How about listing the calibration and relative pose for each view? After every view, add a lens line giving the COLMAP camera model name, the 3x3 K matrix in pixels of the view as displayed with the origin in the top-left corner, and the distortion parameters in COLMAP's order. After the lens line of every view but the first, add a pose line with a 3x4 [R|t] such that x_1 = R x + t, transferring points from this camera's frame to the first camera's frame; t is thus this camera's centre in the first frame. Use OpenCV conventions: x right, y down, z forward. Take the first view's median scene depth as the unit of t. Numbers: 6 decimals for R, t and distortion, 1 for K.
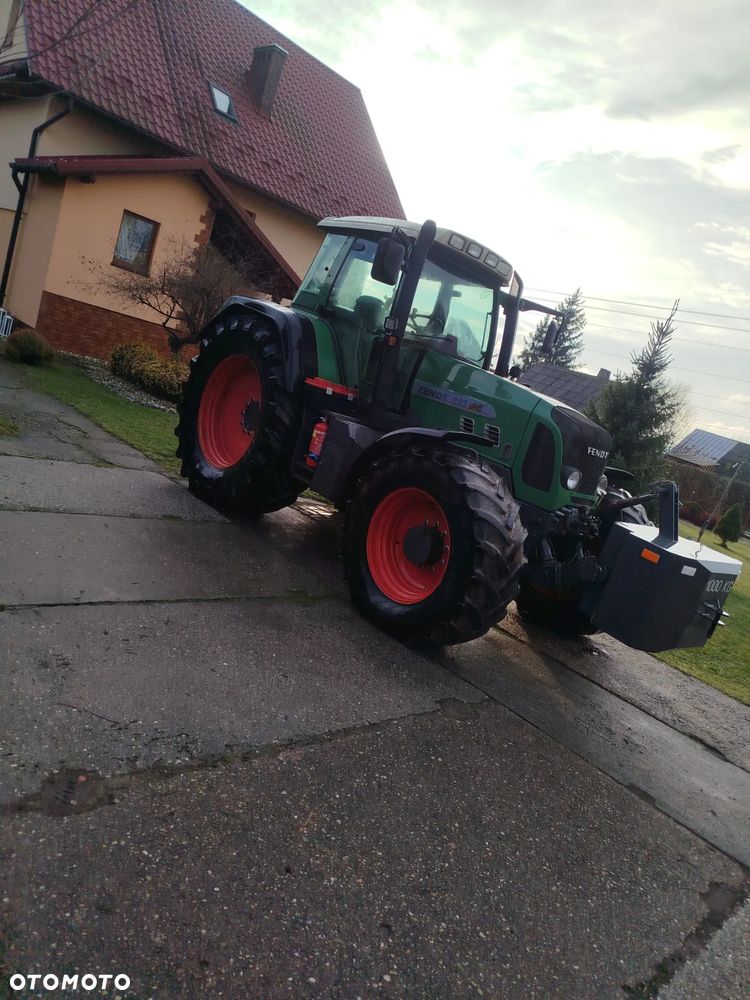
lens RADIAL K [[695.2, 0, 375.0], [0, 695.2, 500.0], [0, 0, 1]] dist [0.029295, 0.000061]
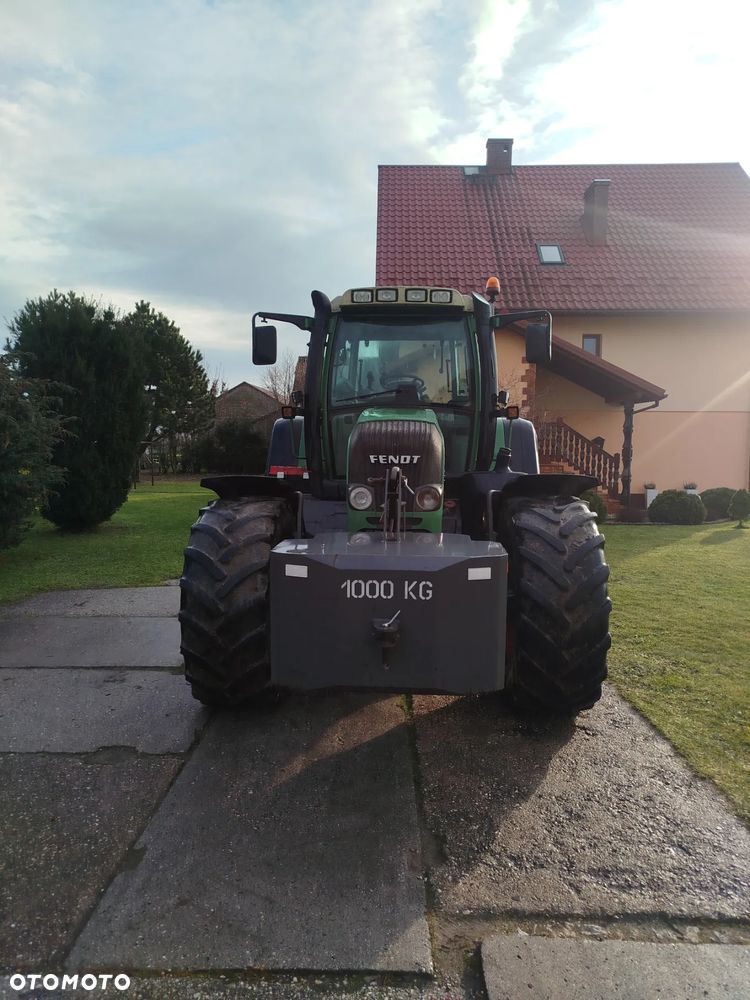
lens RADIAL K [[695.2, 0, 375.0], [0, 695.2, 500.0], [0, 0, 1]] dist [0.029295, 0.000061]
pose [[0.695702, -0.236658, -0.678227, 0.736086], [0.076892, 0.963281, -0.257250, 0.161333], [0.714203, 0.126819, 0.688354, 0.380159]]
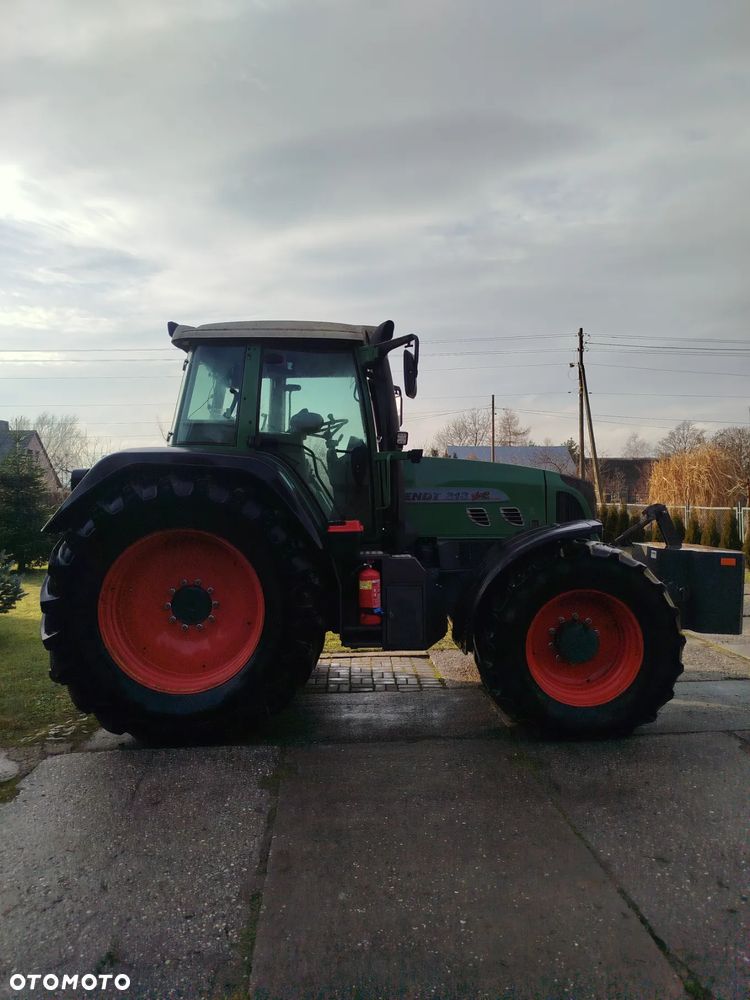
lens RADIAL K [[695.2, 0, 375.0], [0, 695.2, 500.0], [0, 0, 1]] dist [0.029295, 0.000061]
pose [[0.607025, -0.307079, 0.732955, -0.642592], [0.334042, 0.935482, 0.115280, -0.277142], [-0.721066, 0.174860, 0.670438, 0.415962]]
